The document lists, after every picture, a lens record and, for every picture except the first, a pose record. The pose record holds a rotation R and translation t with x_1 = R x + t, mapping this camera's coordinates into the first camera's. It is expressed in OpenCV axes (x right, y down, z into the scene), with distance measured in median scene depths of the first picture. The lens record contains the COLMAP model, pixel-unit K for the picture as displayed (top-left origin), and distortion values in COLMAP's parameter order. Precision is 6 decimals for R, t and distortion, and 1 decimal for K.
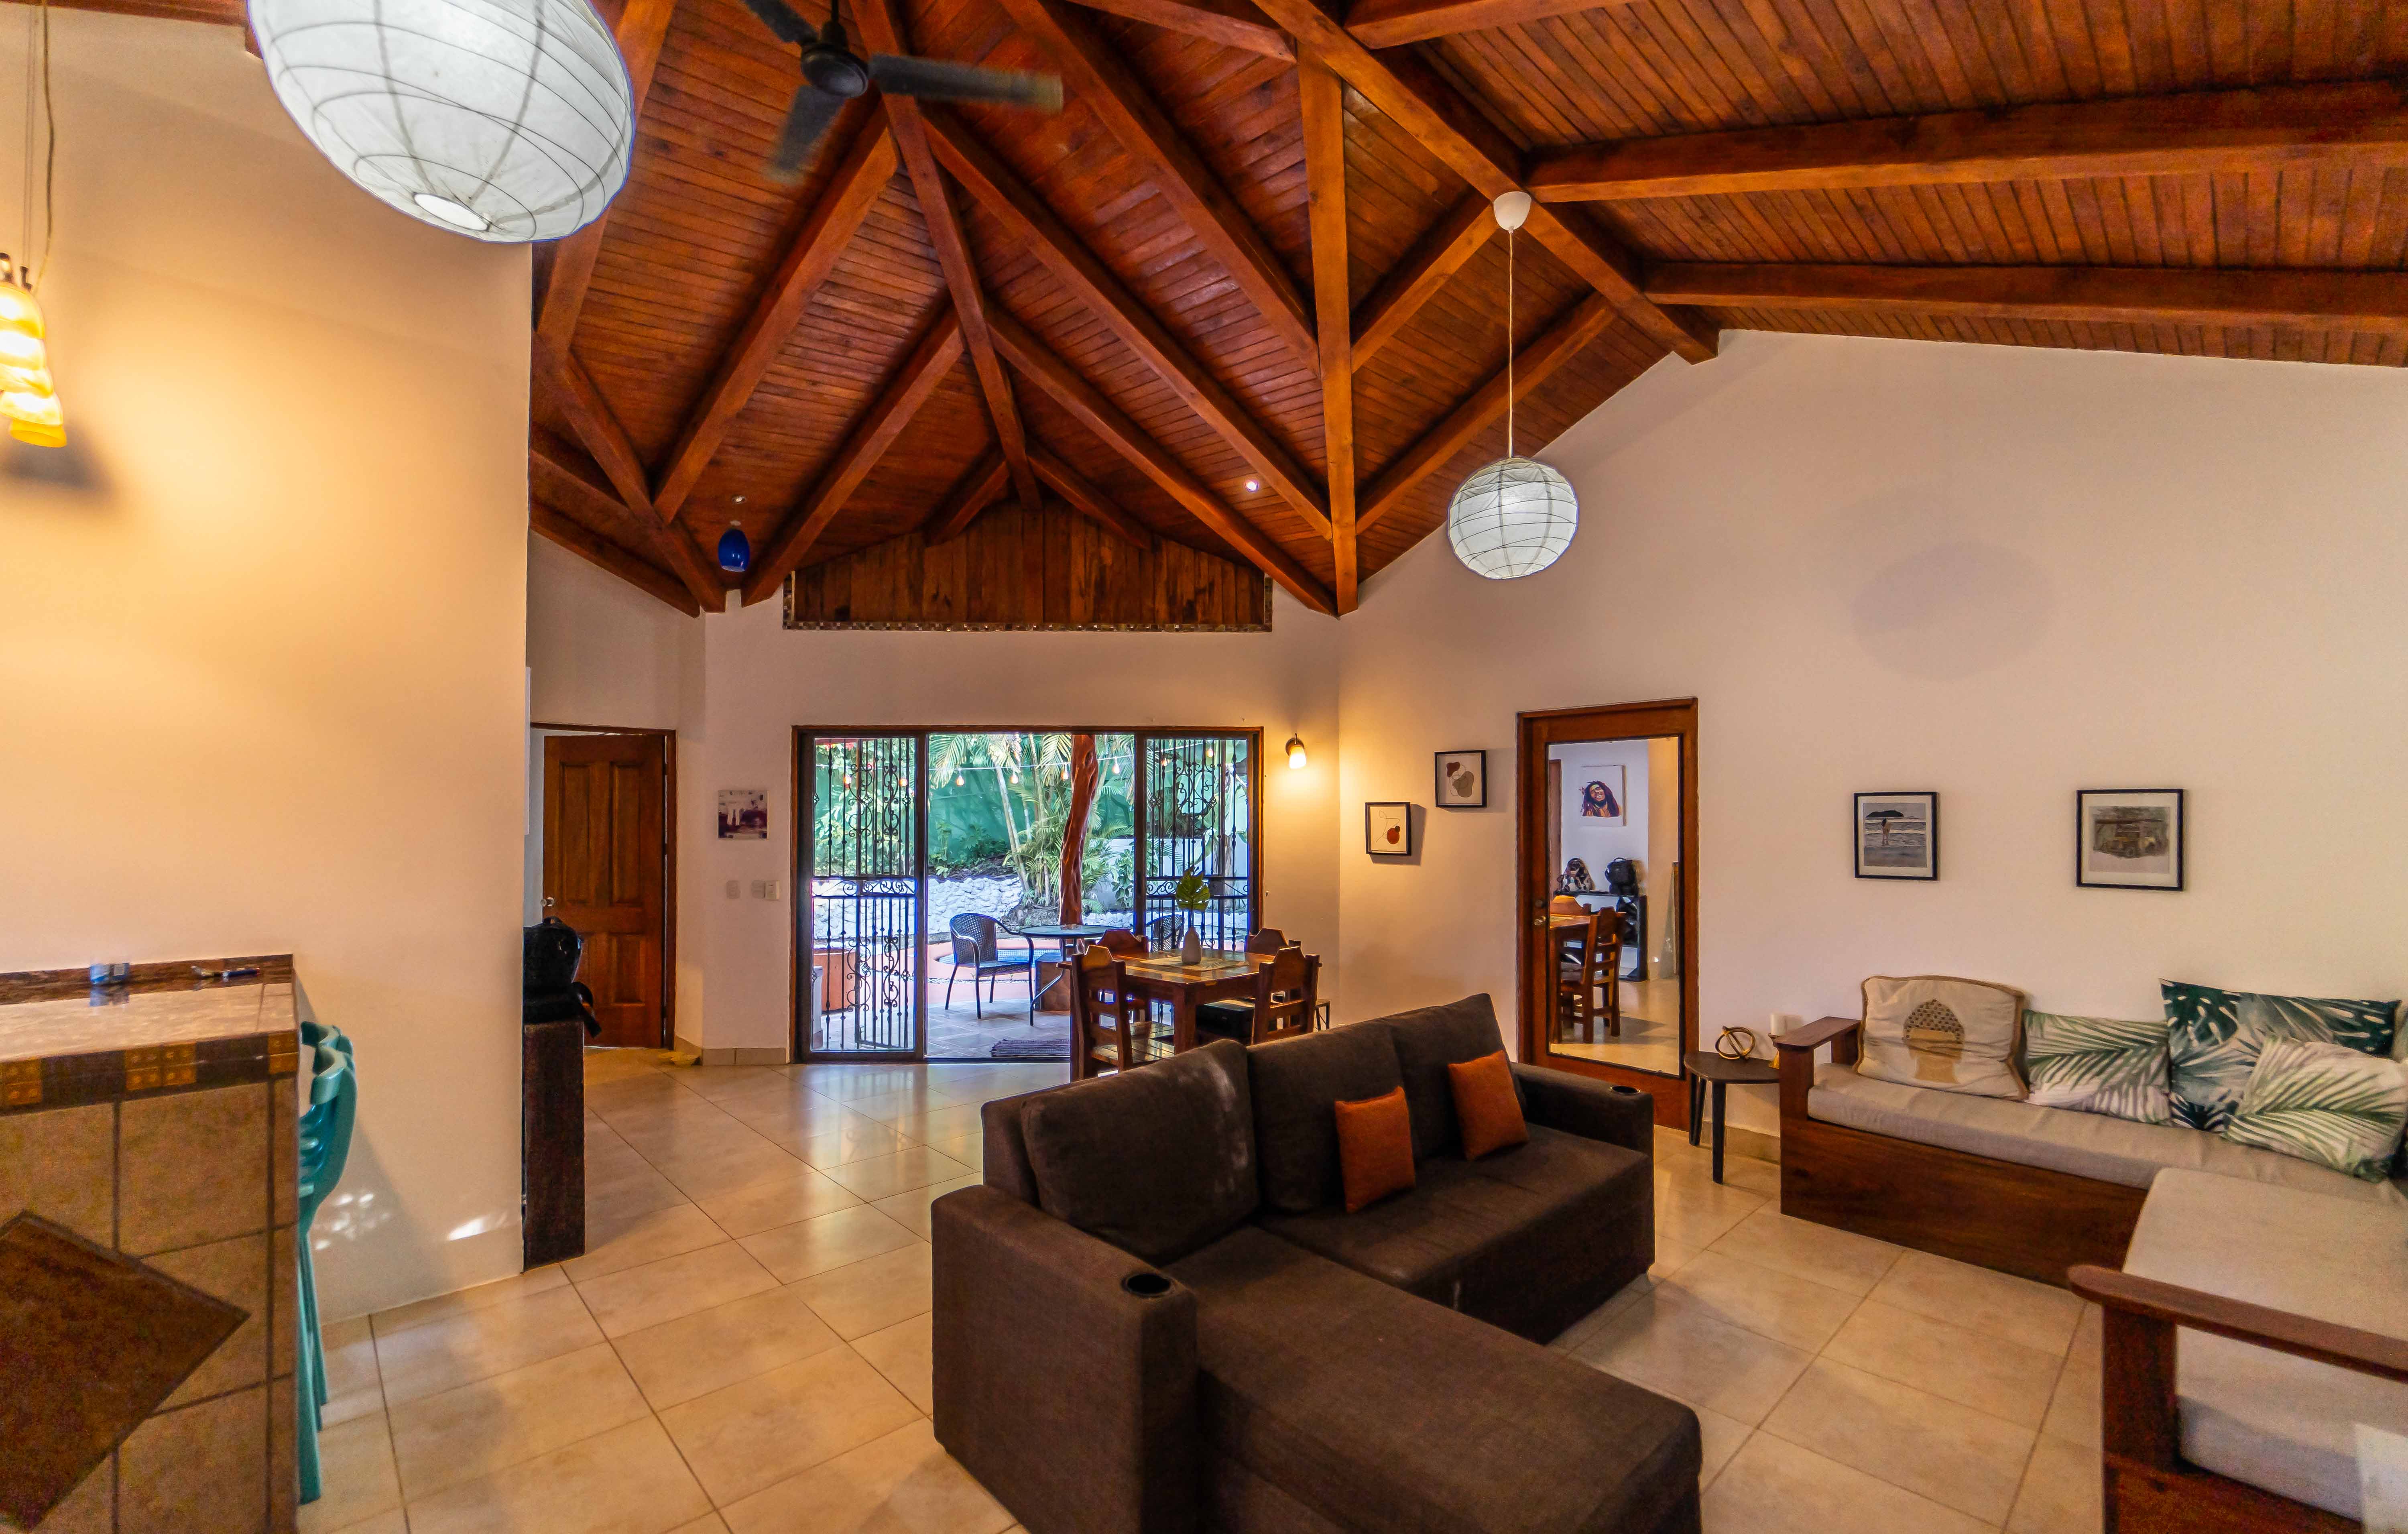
lens RADIAL K [[996.0, 0, 1232.0], [0, 996.0, 804.4], [0, 0, 1]] dist [0.002233, 0.000300]
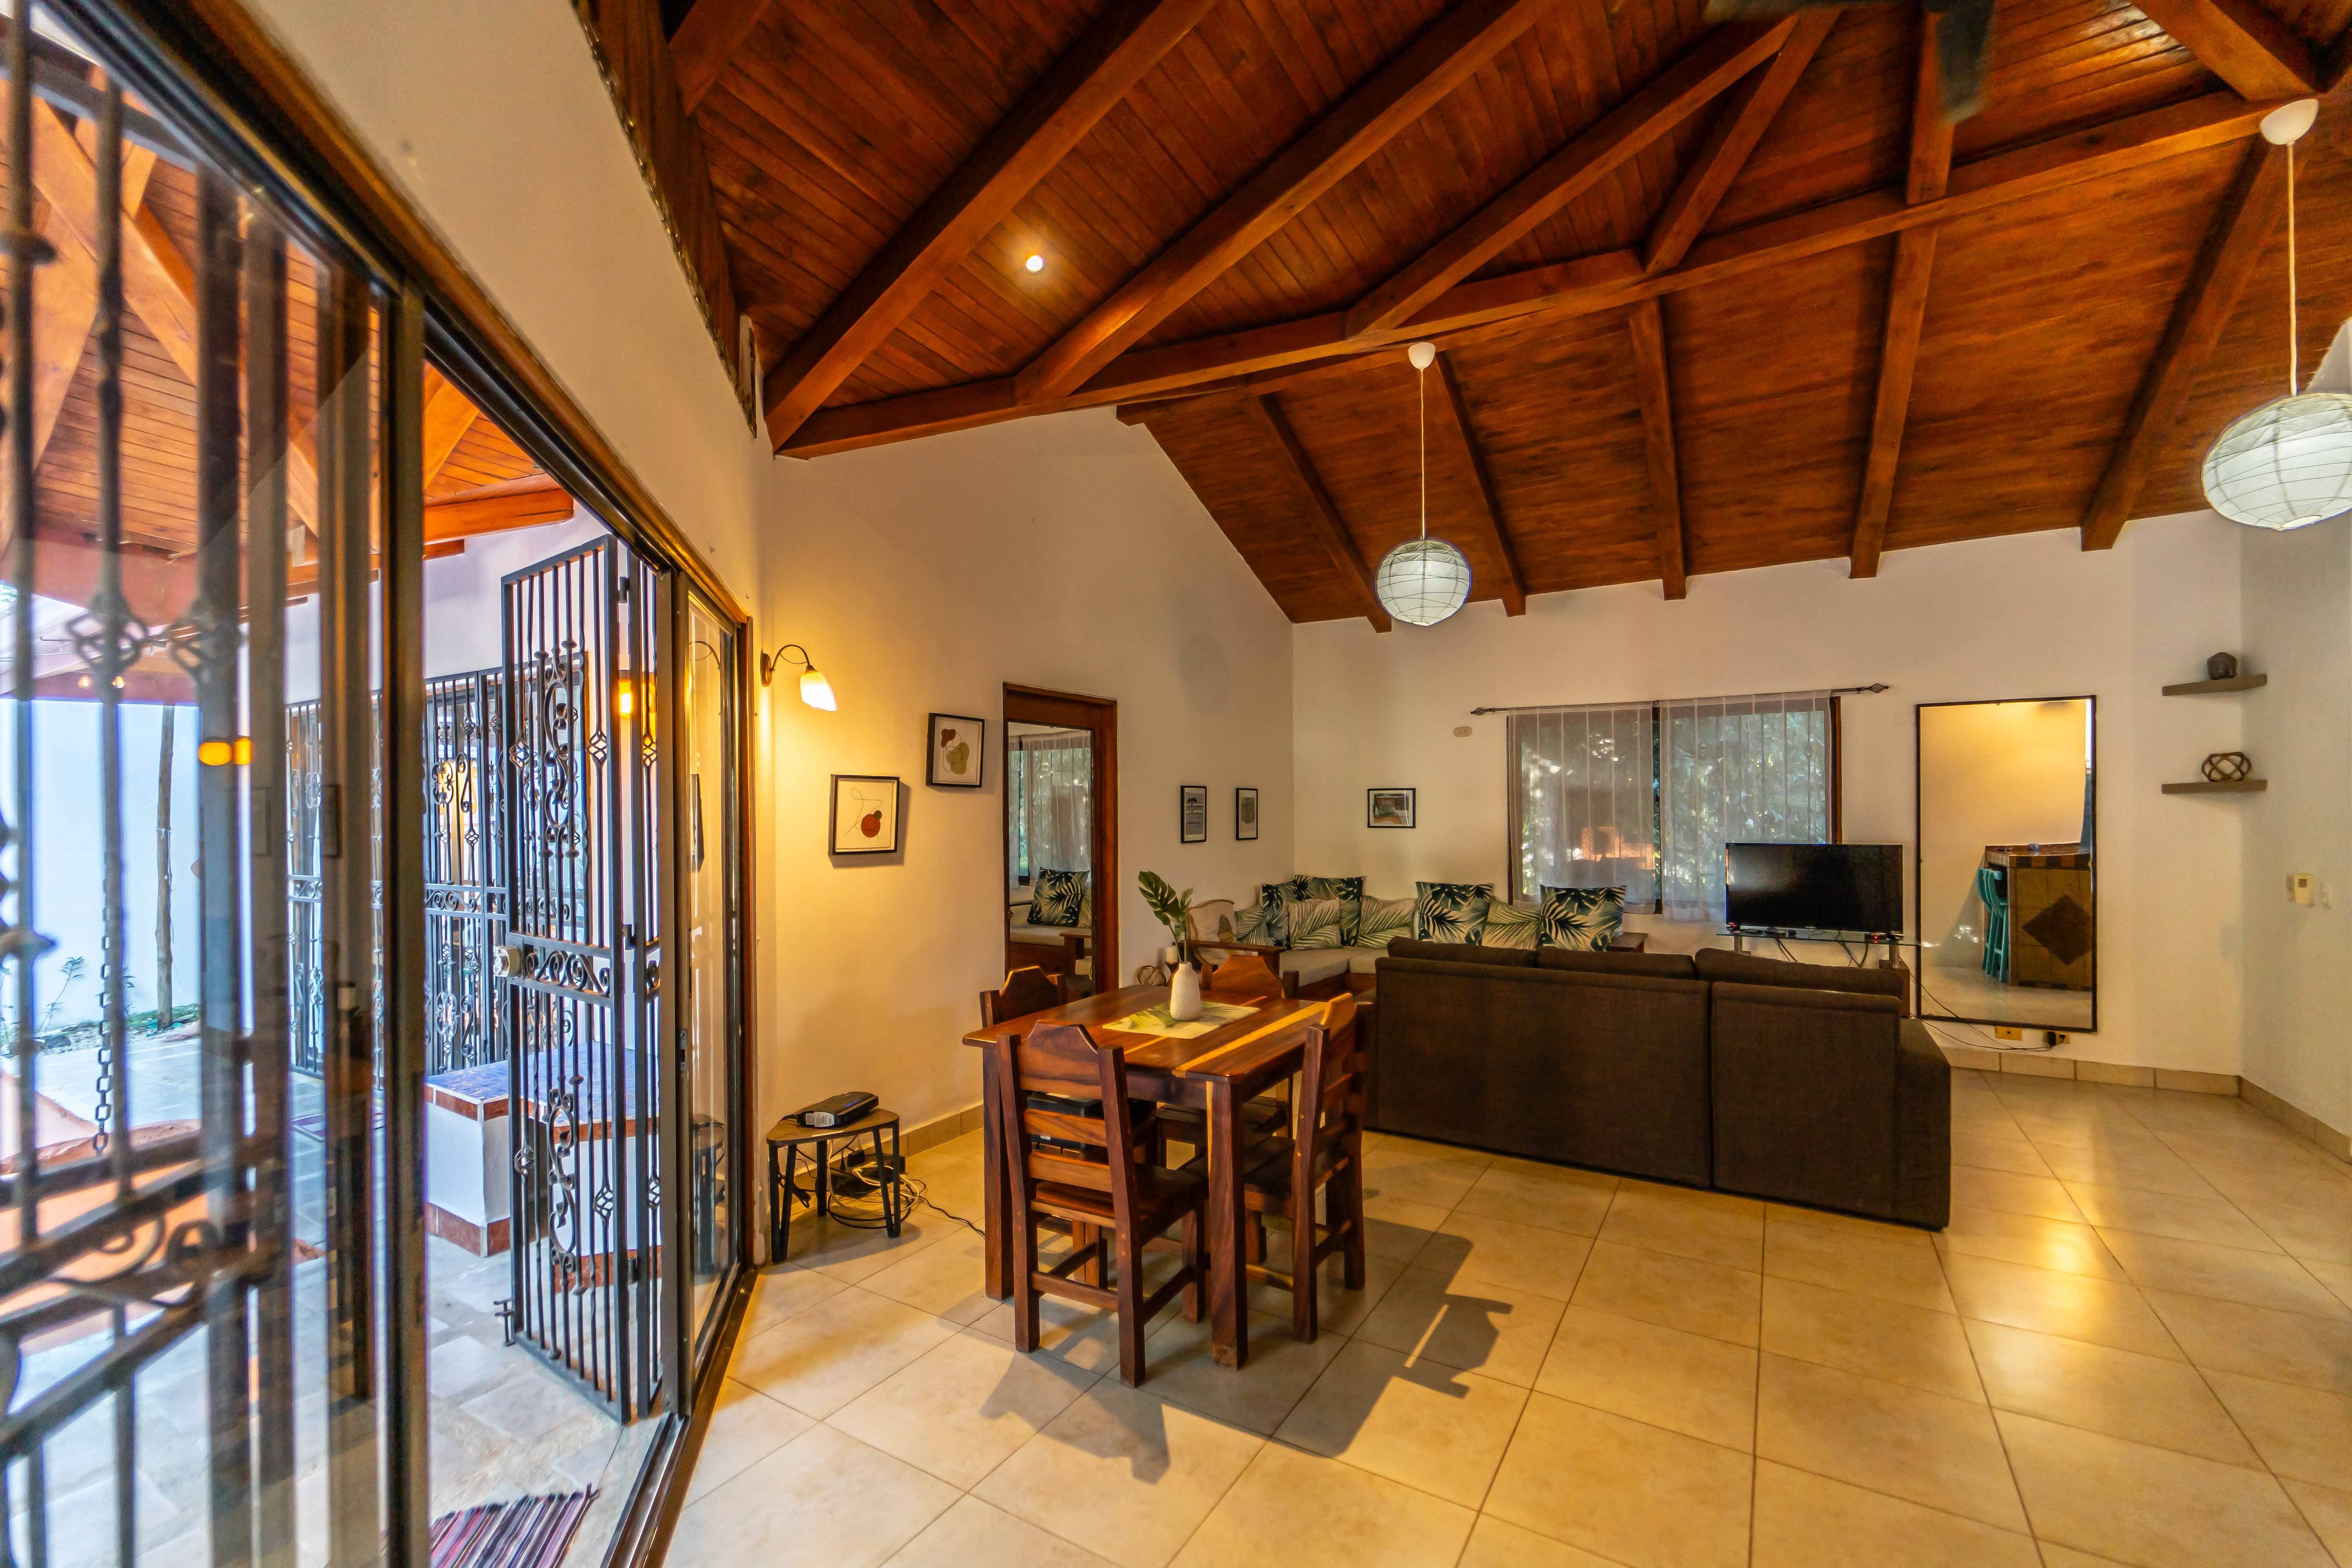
lens RADIAL K [[963.3, 0, 1204.2], [0, 963.3, 809.4], [0, 0, 1]] dist [0.006442, -0.004320]
pose [[-0.262685, 0.003139, 0.964877, -0.510837], [-0.008295, 0.999950, -0.005511, 0.021271], [-0.964846, -0.009452, -0.262646, 0.909087]]
